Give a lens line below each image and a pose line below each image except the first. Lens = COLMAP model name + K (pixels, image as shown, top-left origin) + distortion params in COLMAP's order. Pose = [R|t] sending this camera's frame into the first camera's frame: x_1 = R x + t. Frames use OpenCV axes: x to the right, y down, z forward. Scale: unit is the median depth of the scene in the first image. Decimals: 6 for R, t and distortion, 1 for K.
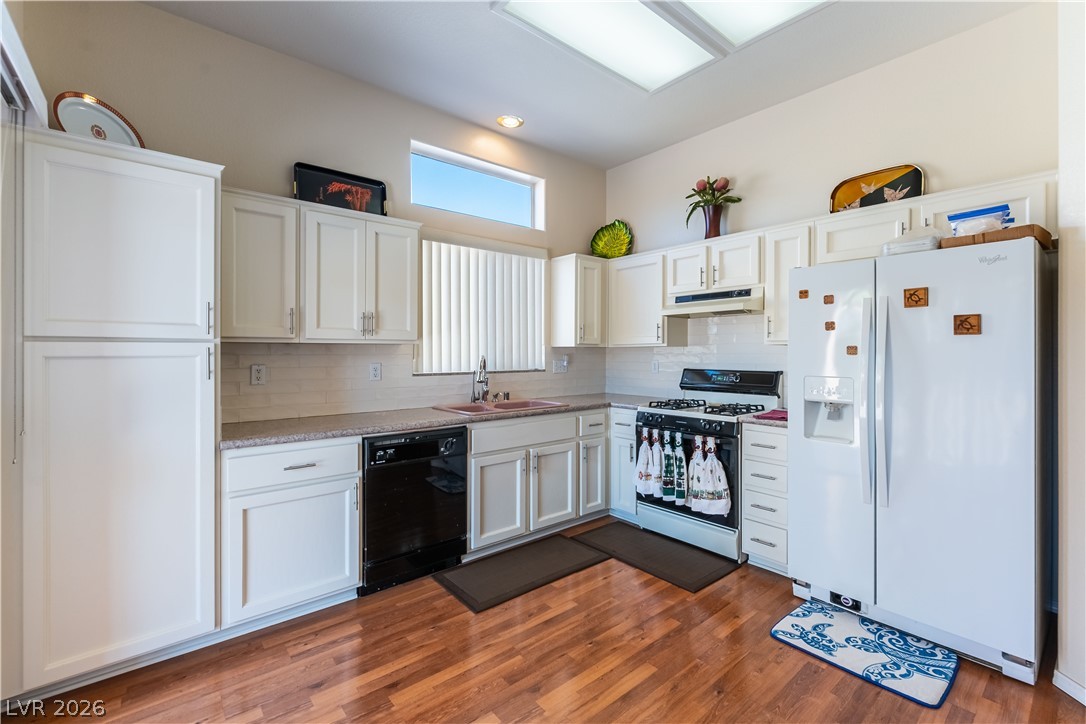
lens RADIAL K [[472.2, 0, 549.1], [0, 472.2, 351.6], [0, 0, 1]] dist [0.001194, -0.000187]
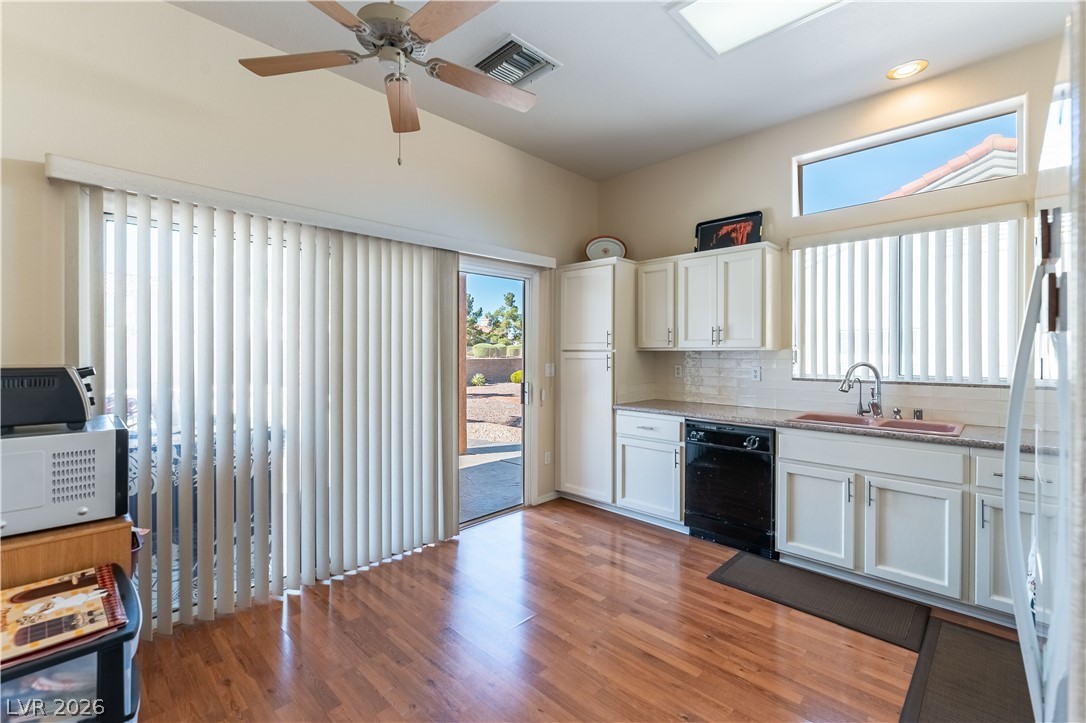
lens RADIAL K [[472.2, 0, 549.1], [0, 472.2, 351.1], [0, 0, 1]] dist [0.001194, -0.000187]
pose [[0.100225, -0.001024, -0.994964, 0.811544], [-0.000139, 0.999999, -0.001044, -0.013650], [0.994965, 0.000243, 0.100225, 0.396413]]
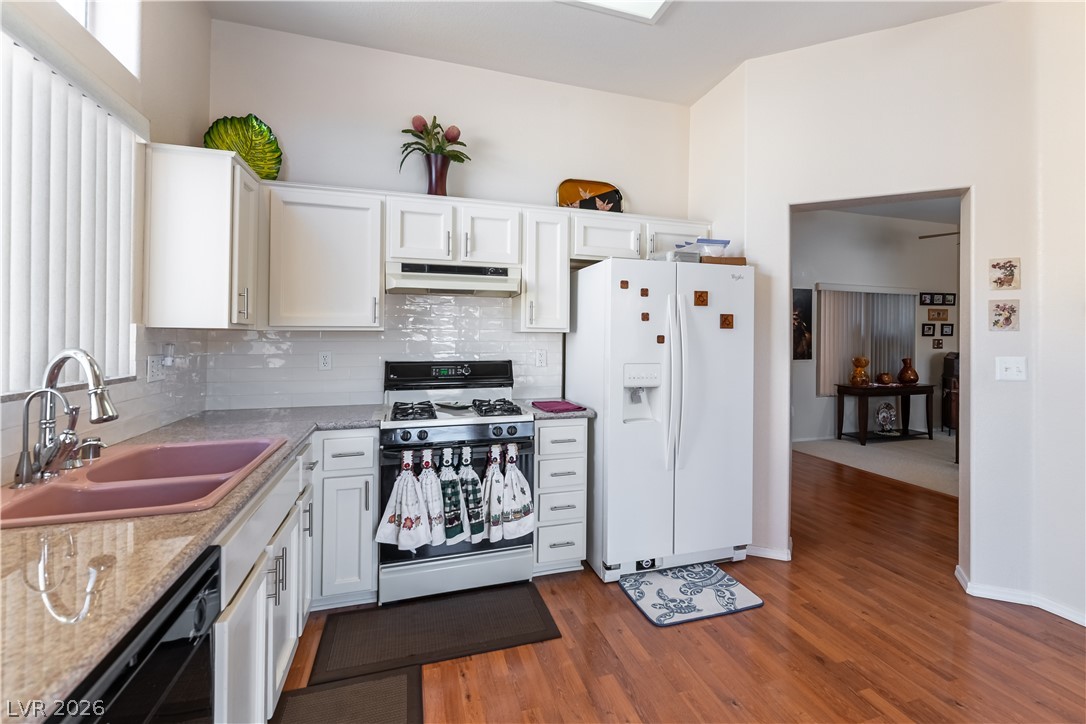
lens RADIAL K [[505.8, 0, 546.7], [0, 505.8, 334.6], [0, 0, 1]] dist [-0.001368, -0.000168]
pose [[0.364493, 0.006808, 0.931181, -0.454097], [-0.006872, 0.999966, -0.004620, -0.005006], [-0.931181, -0.004715, 0.364528, 0.621439]]
